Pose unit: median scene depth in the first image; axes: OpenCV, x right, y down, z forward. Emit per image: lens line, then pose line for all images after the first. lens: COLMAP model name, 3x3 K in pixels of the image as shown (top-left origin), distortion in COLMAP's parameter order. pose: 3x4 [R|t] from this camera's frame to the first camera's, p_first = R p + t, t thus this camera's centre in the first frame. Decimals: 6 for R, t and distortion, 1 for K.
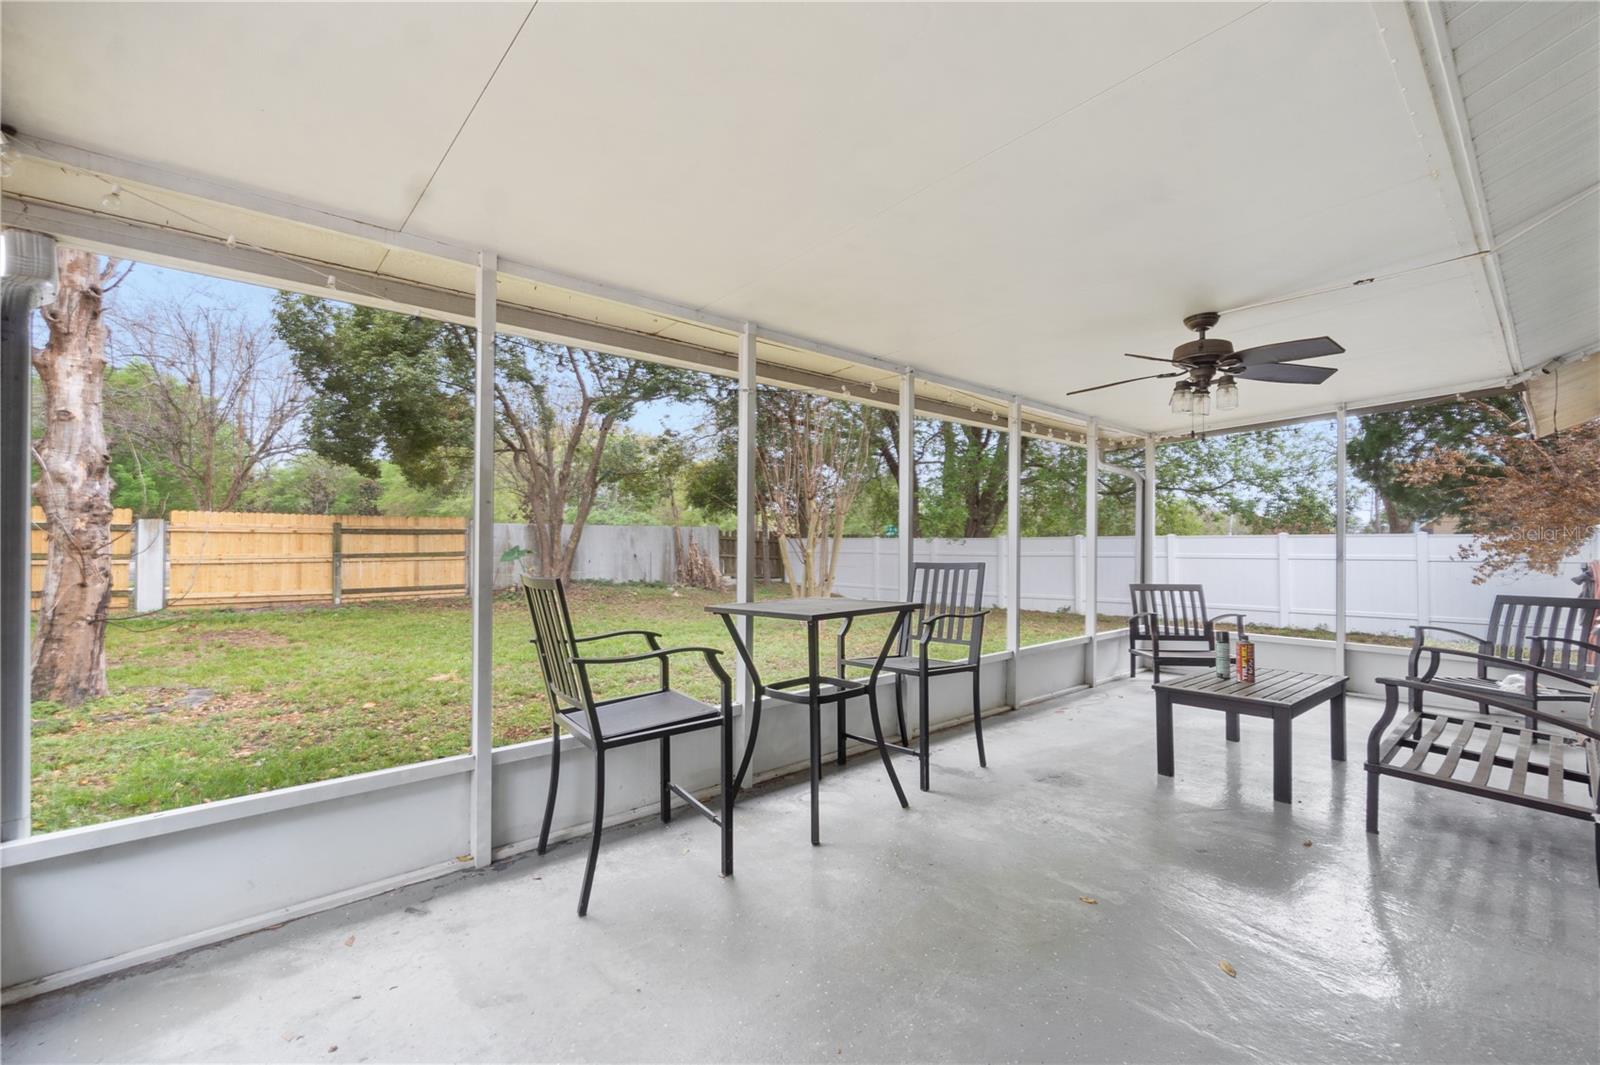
lens RADIAL K [[698.3, 0, 807.8], [0, 698.3, 532.7], [0, 0, 1]] dist [-0.003098, -0.001085]
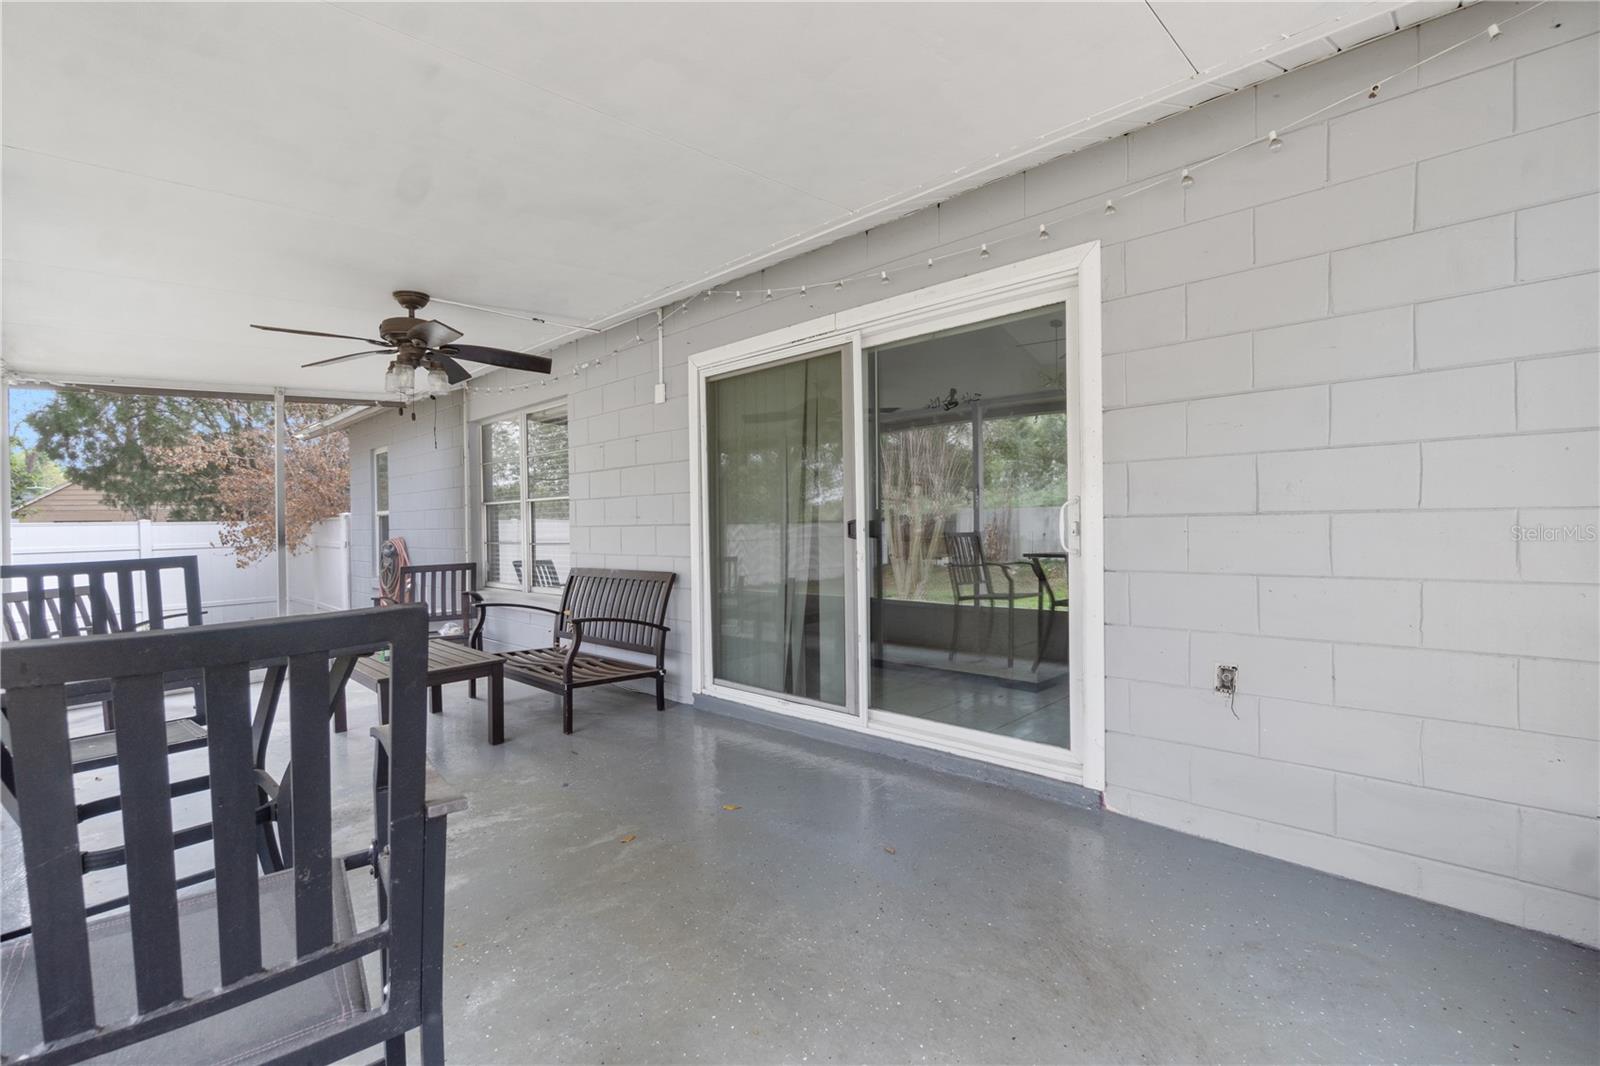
lens RADIAL K [[698.3, 0, 808.7], [0, 698.3, 529.1], [0, 0, 1]] dist [-0.003098, -0.001085]
pose [[-0.066533, -0.012132, 0.997710, -0.466225], [0.004723, 0.999911, 0.012474, 0.013294], [-0.997773, 0.005542, -0.066470, 0.507839]]
